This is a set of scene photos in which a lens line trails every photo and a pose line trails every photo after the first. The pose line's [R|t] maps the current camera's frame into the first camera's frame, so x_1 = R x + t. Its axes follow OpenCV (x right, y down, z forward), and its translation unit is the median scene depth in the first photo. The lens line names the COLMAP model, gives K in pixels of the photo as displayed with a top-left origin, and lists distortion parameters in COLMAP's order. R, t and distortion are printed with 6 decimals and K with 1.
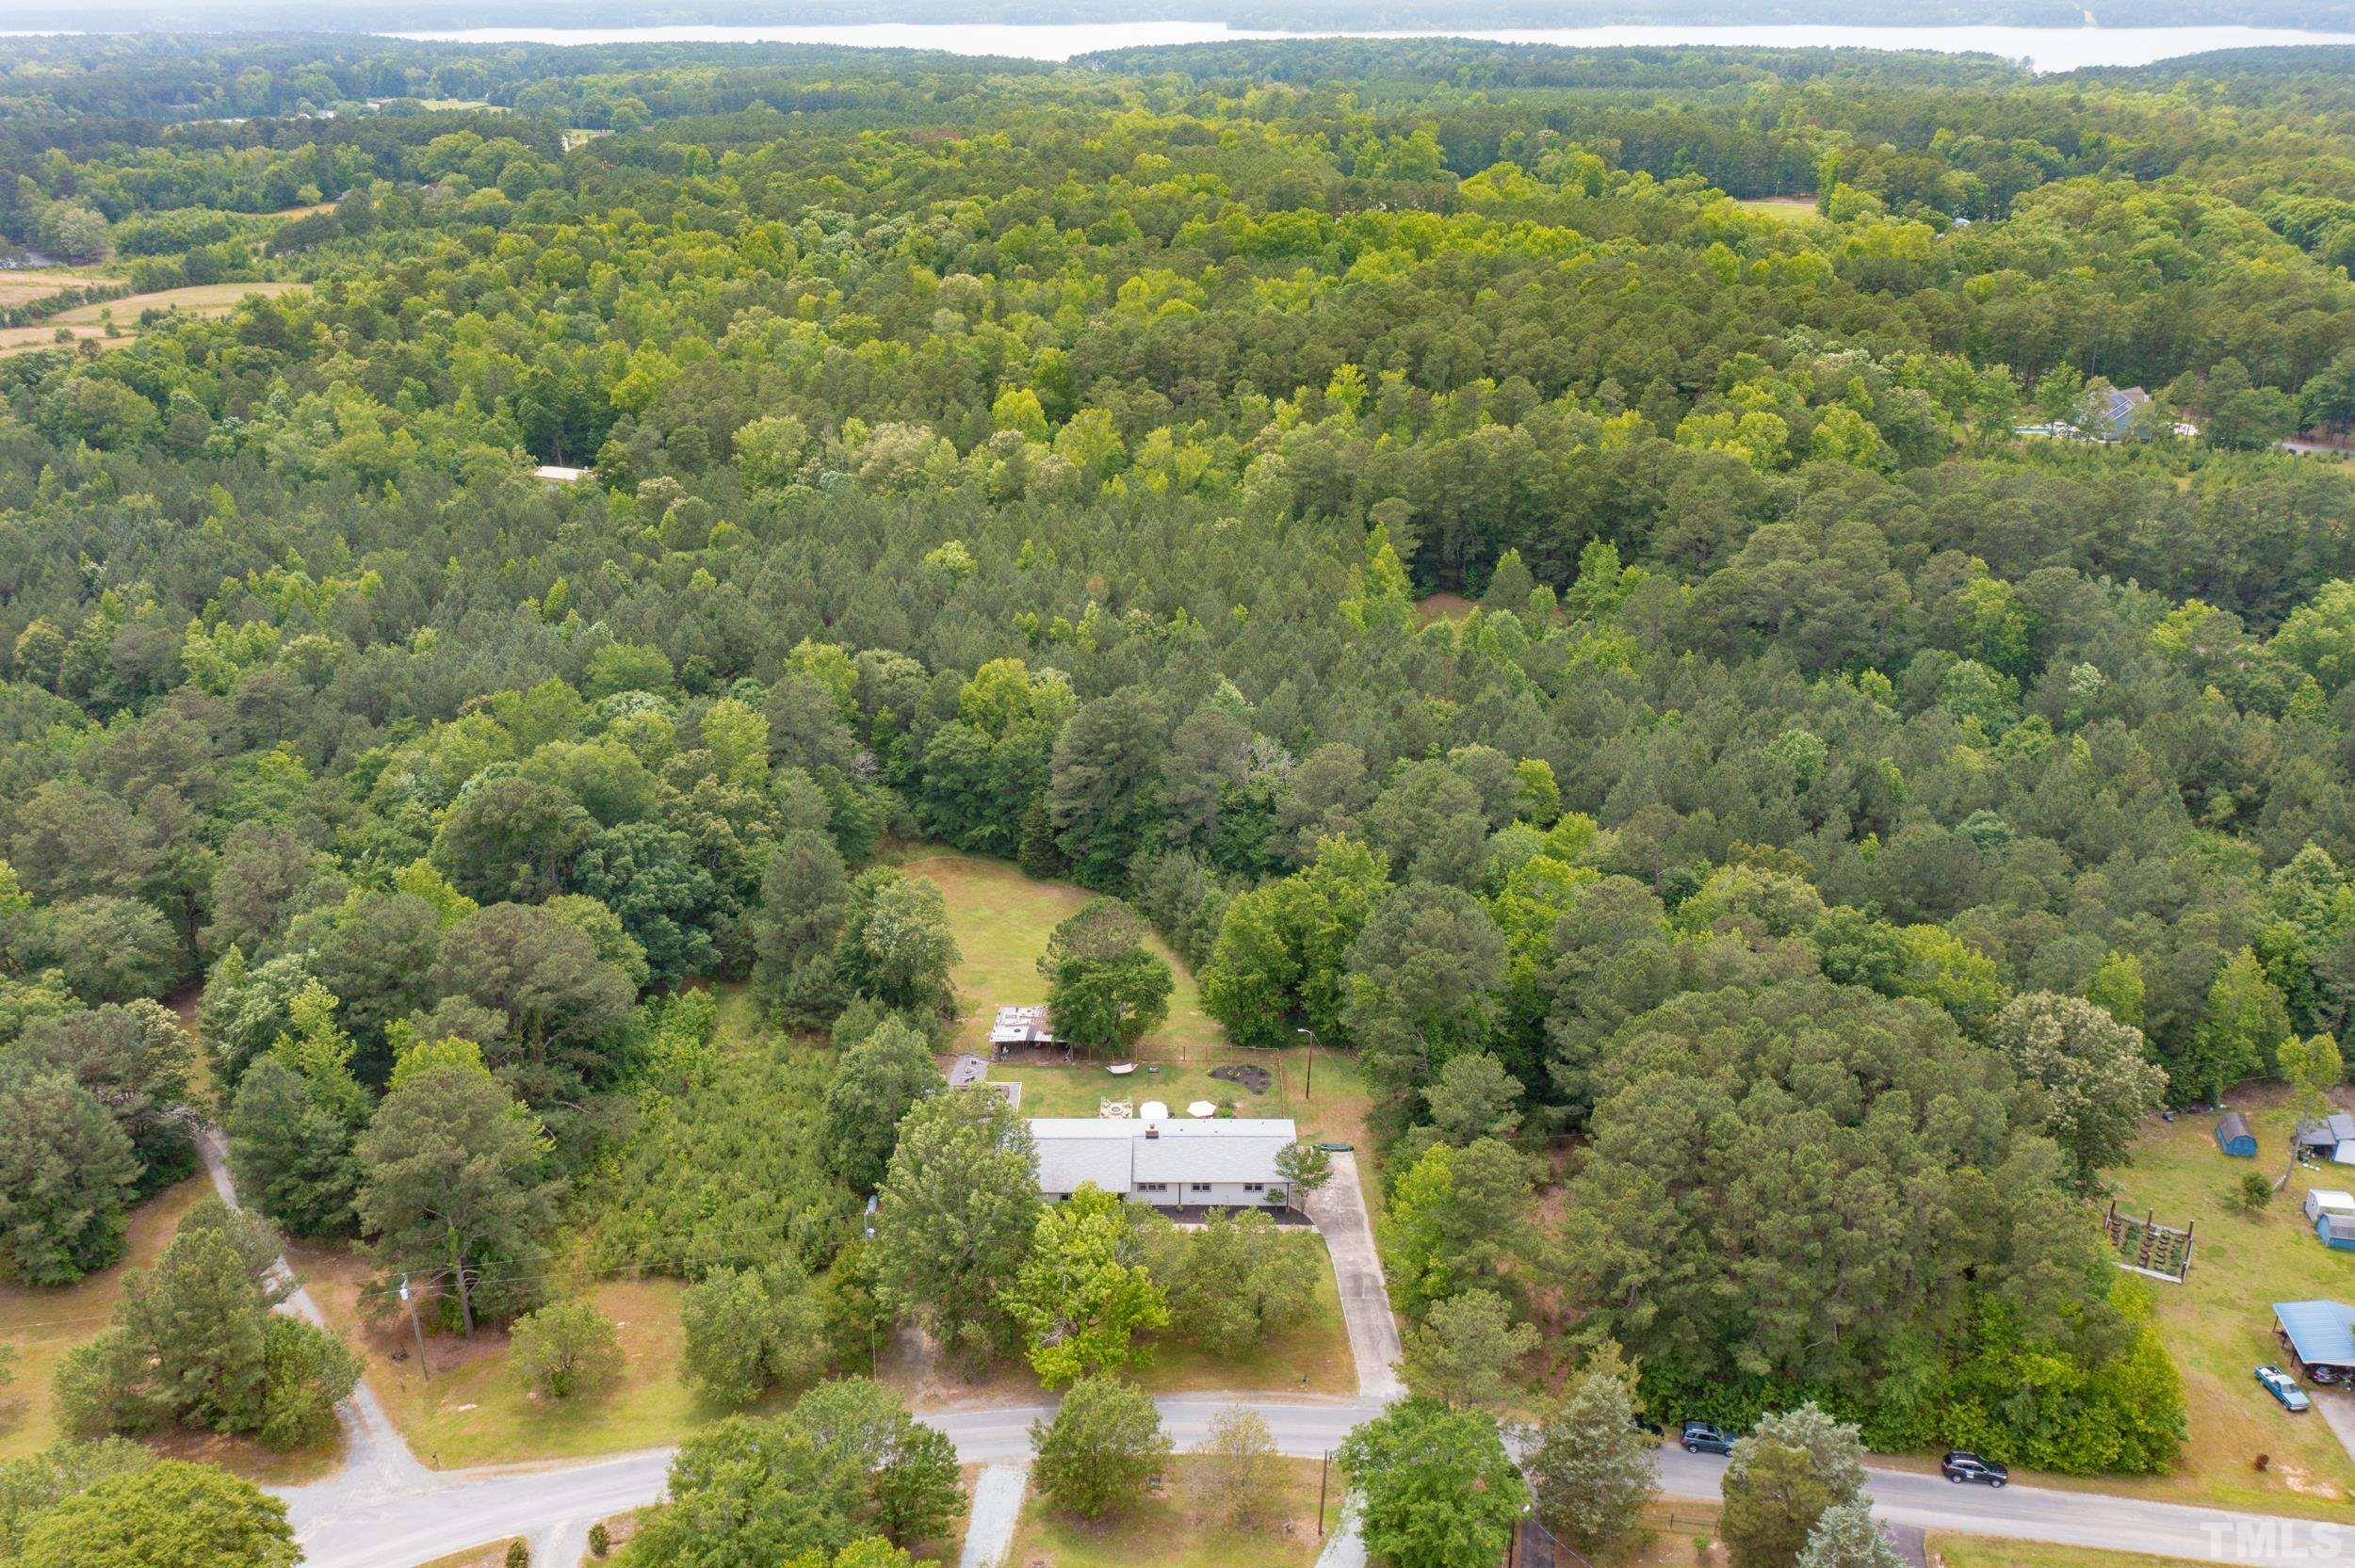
lens RADIAL K [[1844.4, 0, 1178.4], [0, 1844.4, 777.4], [0, 0, 1]] dist [-0.007078, 0.004041]
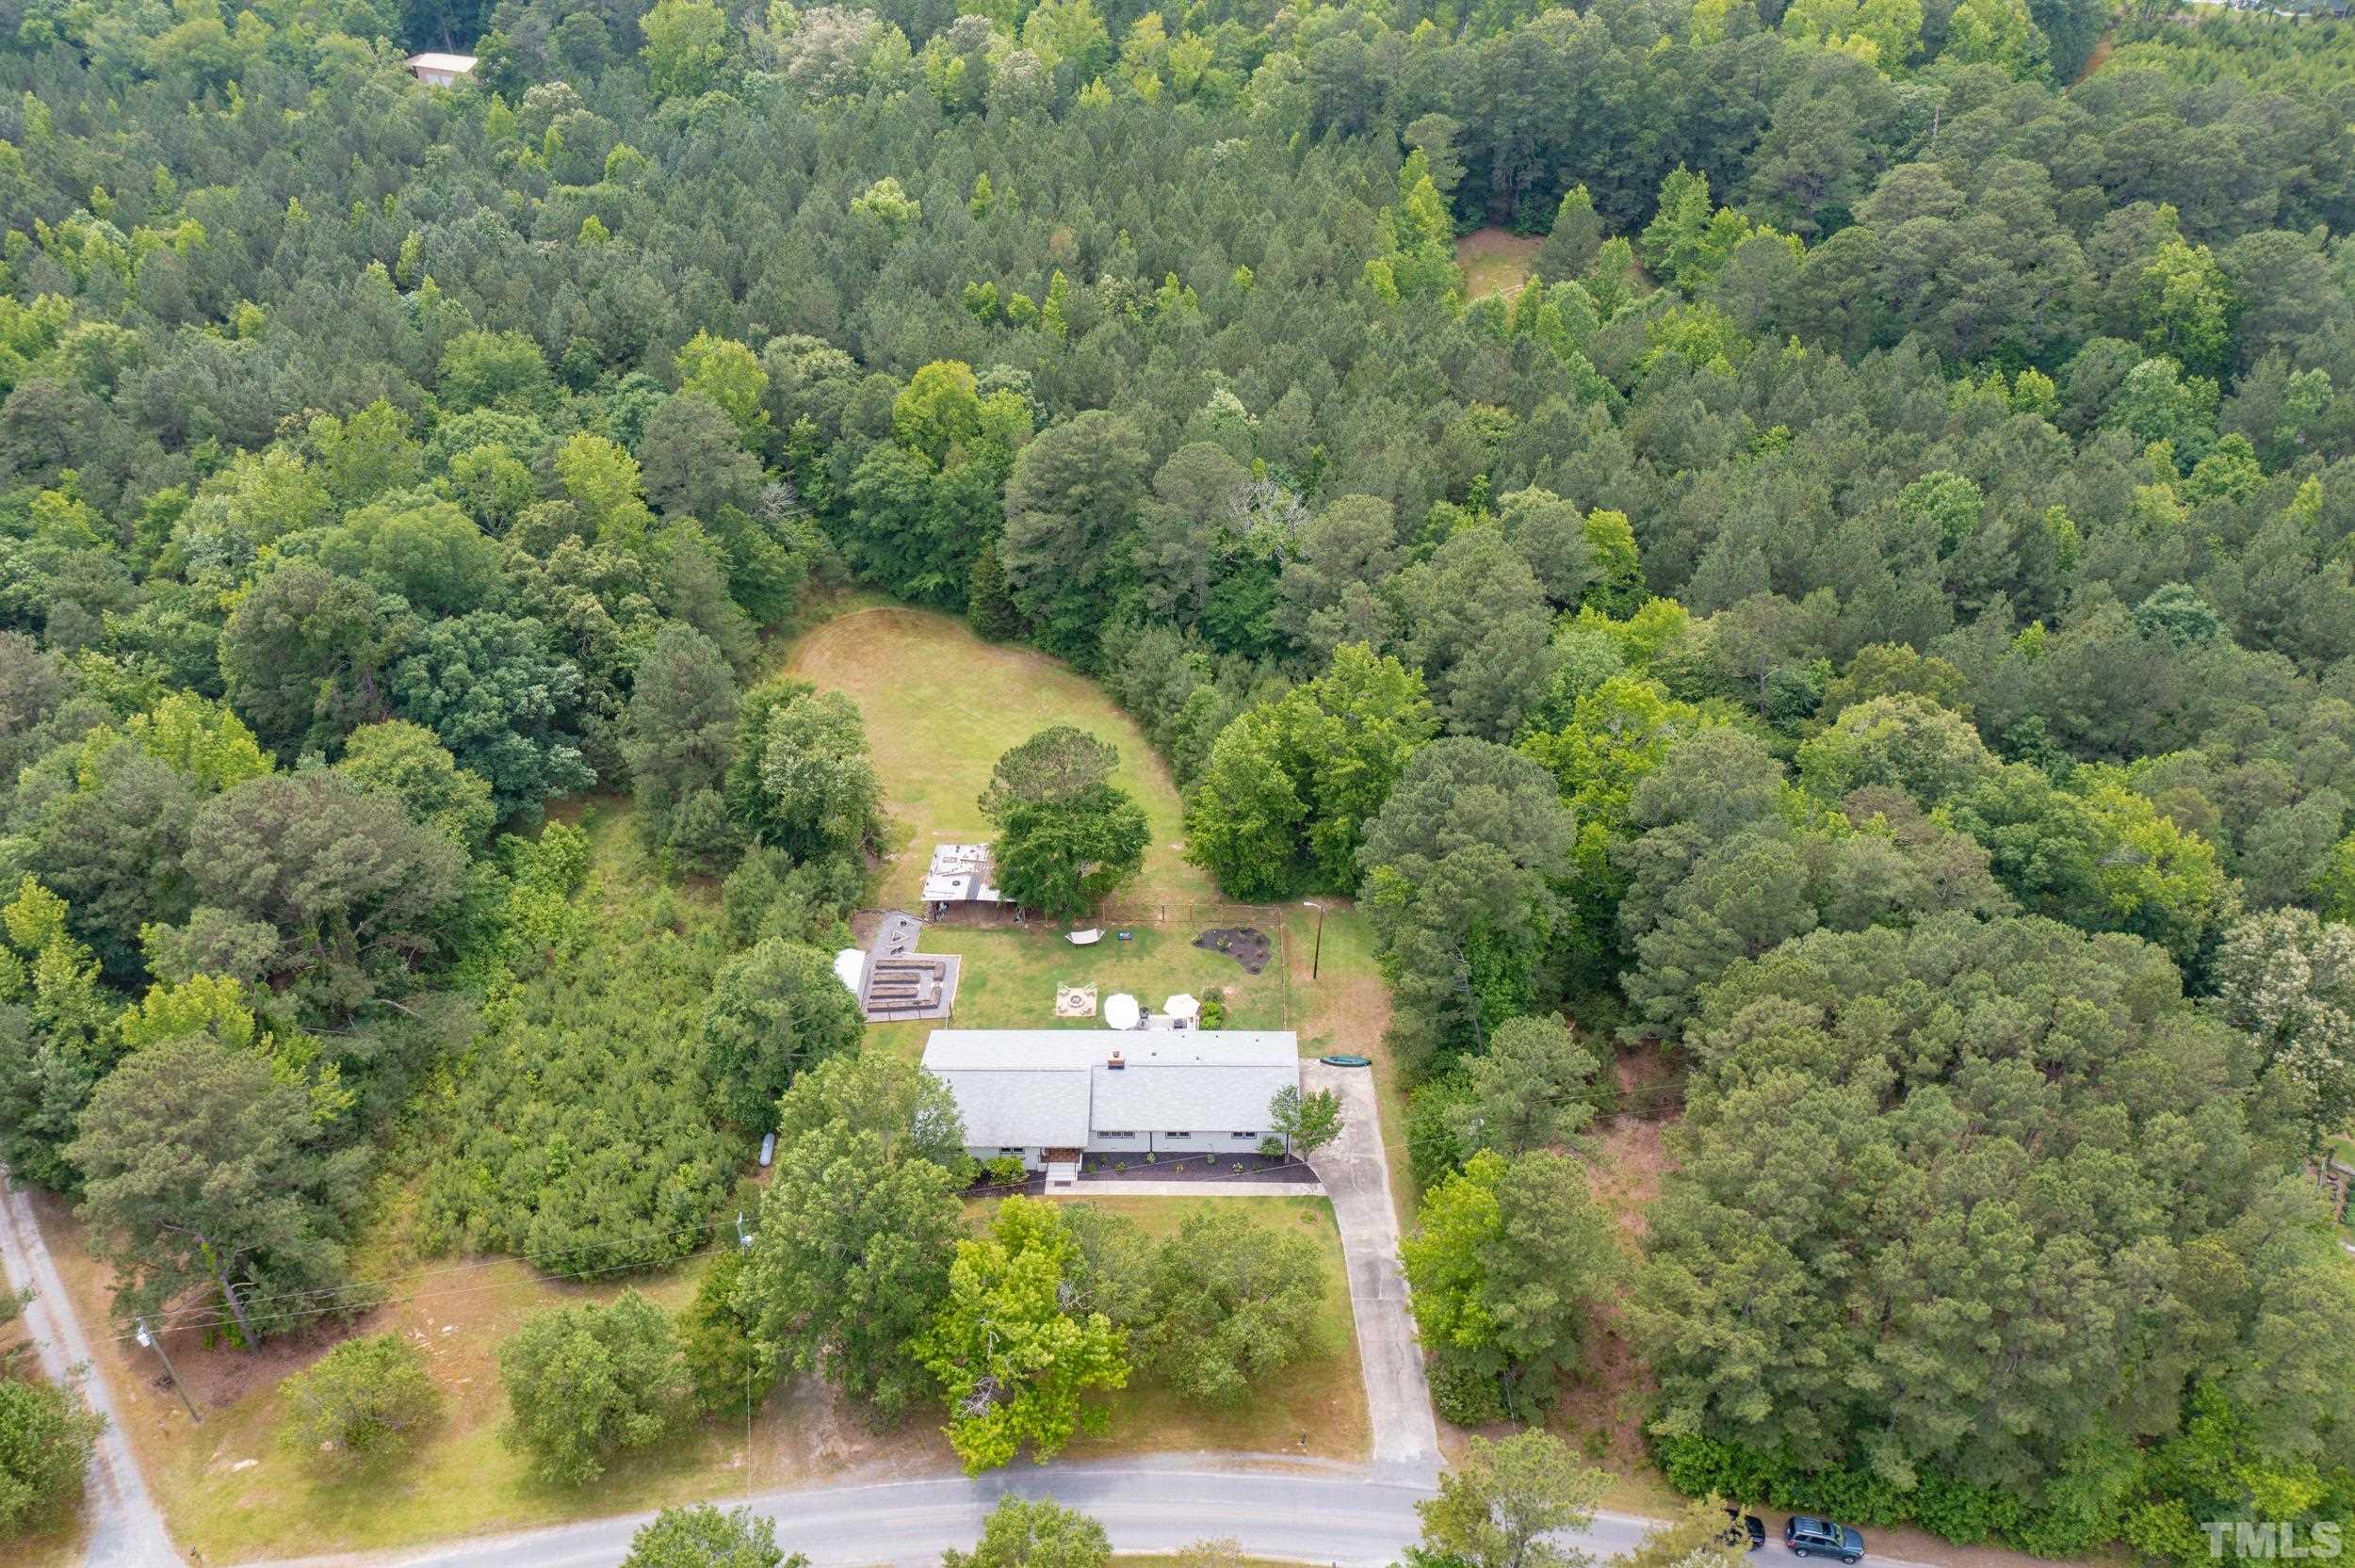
lens RADIAL K [[1844.4, 0, 1185.7], [0, 1844.4, 772.4], [0, 0, 1]] dist [-0.007078, 0.004041]
pose [[0.999967, -0.003565, -0.007284, 0.016996], [0.005174, 0.972079, 0.234597, -0.088651], [0.006244, -0.234627, 0.972065, 0.205640]]
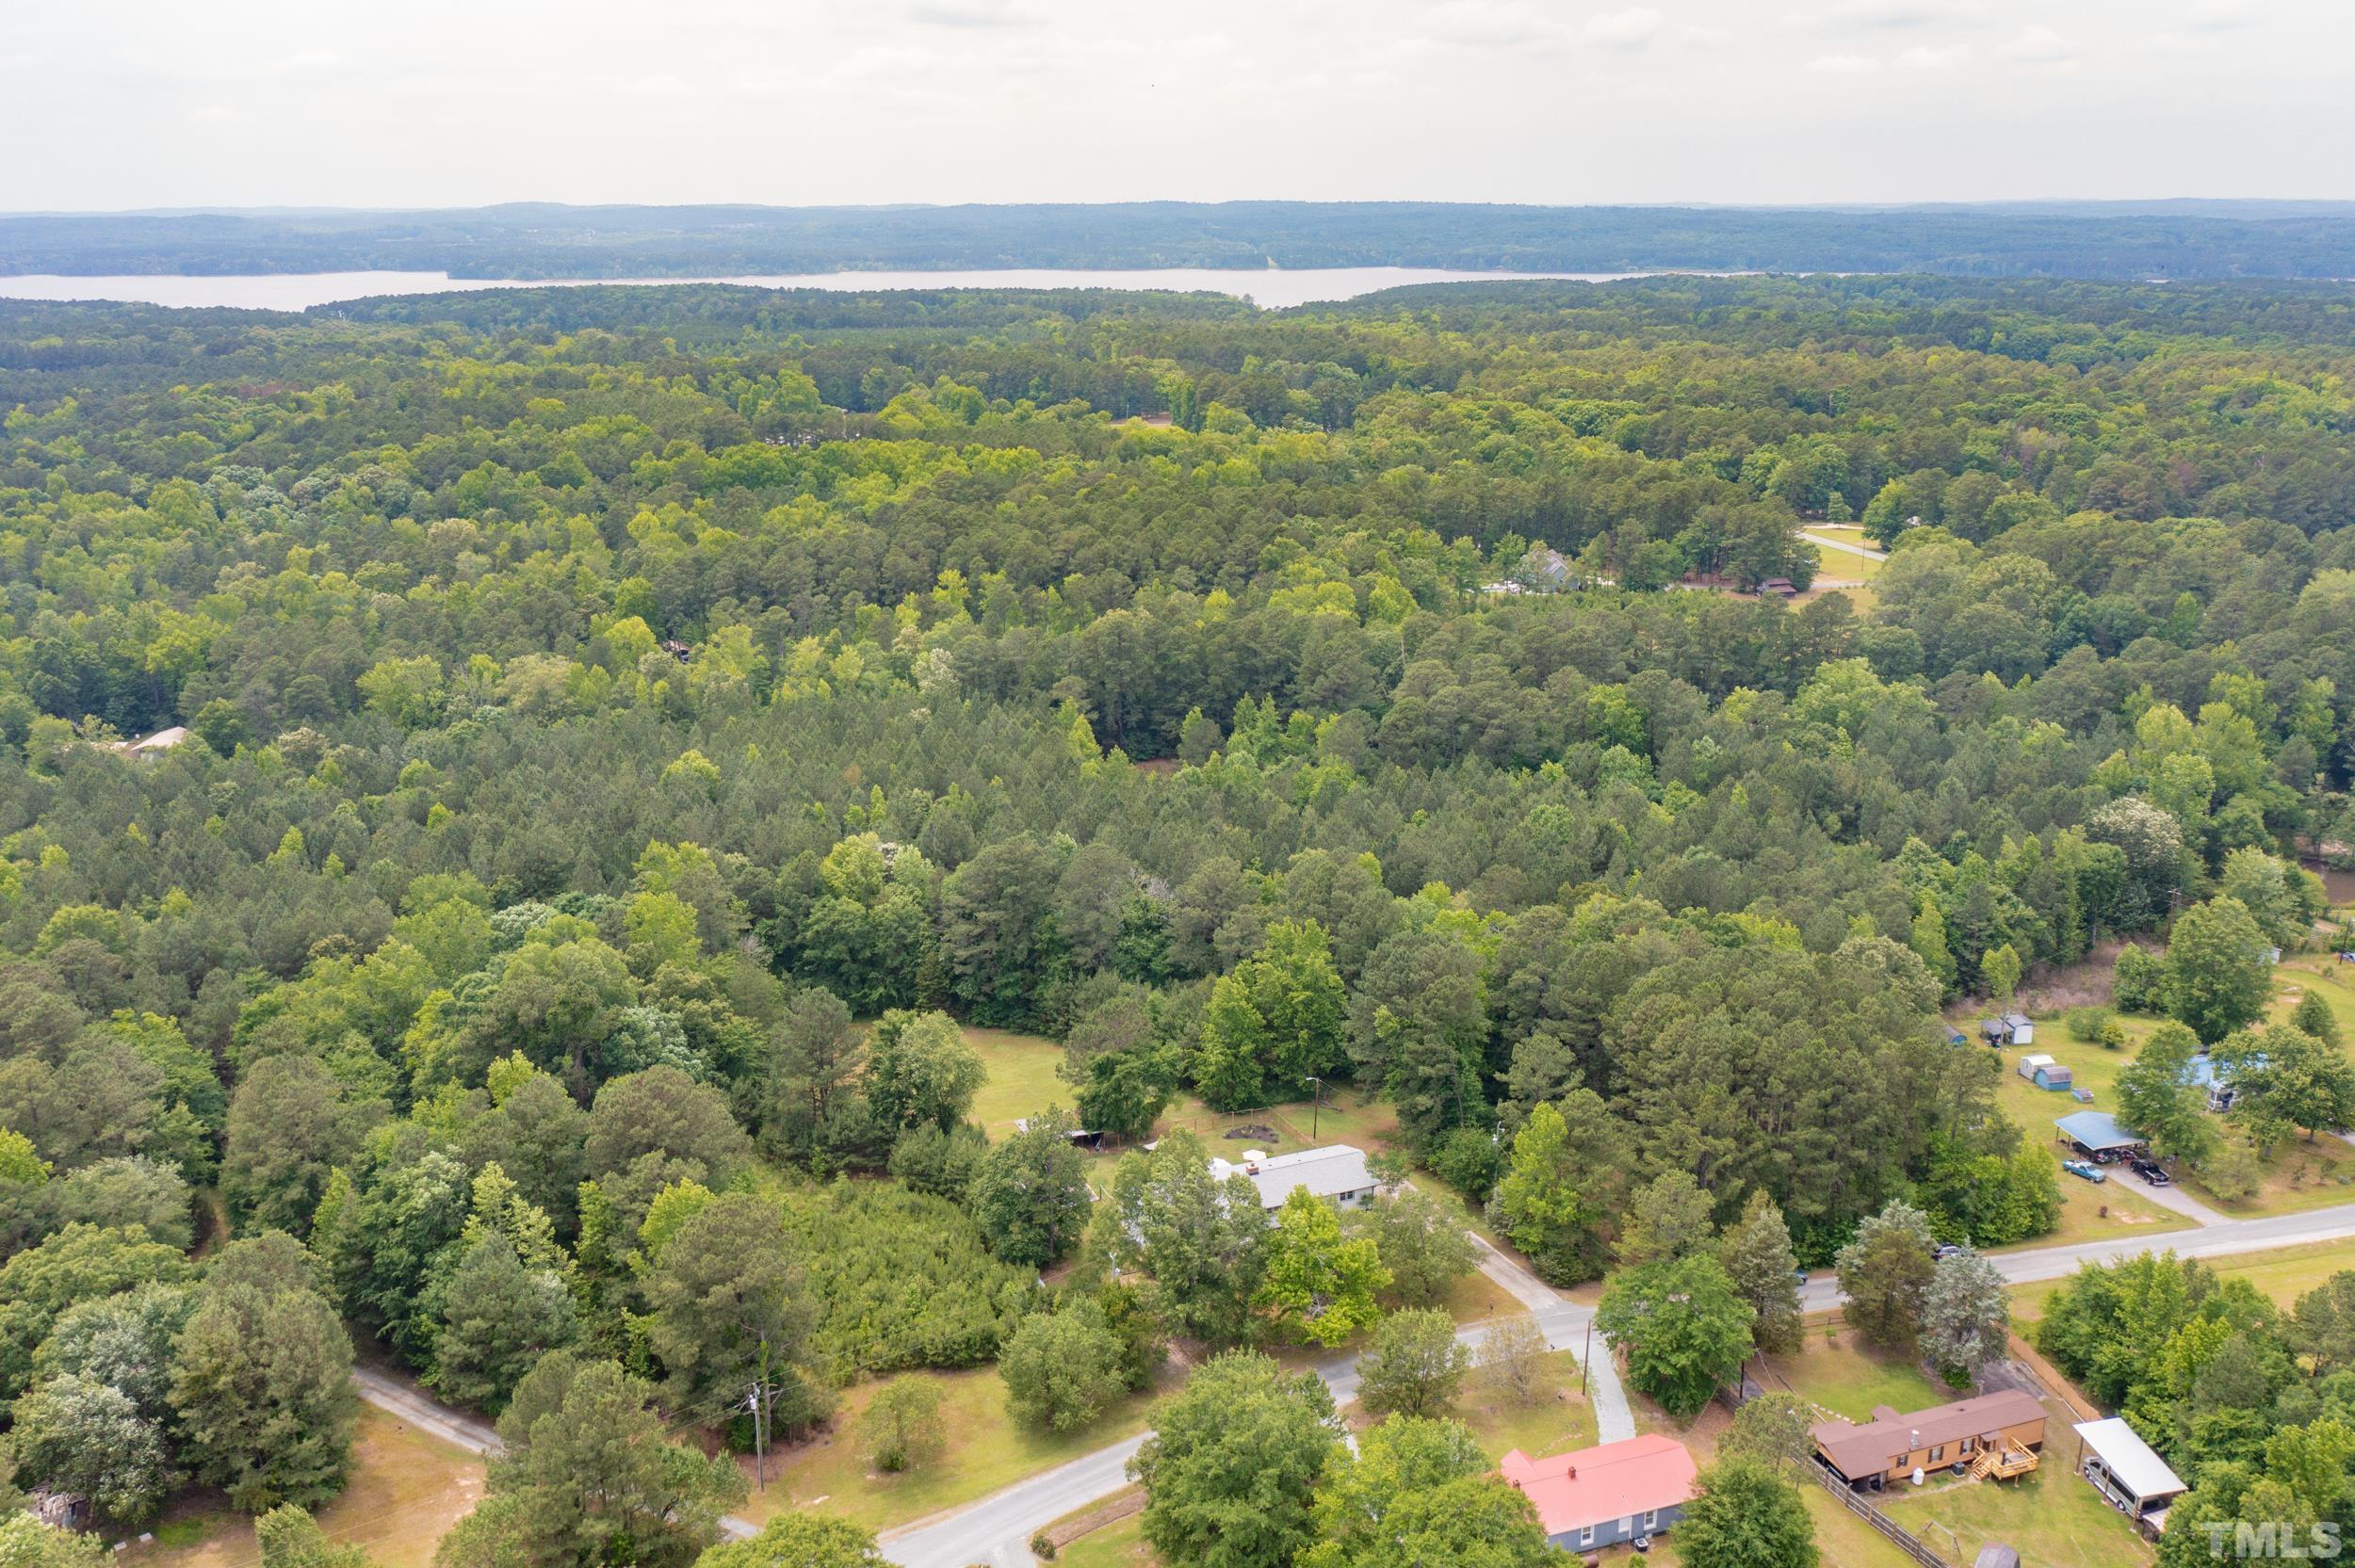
lens RADIAL K [[1924.3, 0, 1176.1], [0, 1924.3, 769.1], [0, 0, 1]] dist [-0.000704, -0.001451]
pose [[0.922506, -0.103636, 0.371810, -0.382755], [0.152586, 0.982732, -0.104663, 0.049453], [-0.354543, 0.153285, 0.922390, -0.117482]]
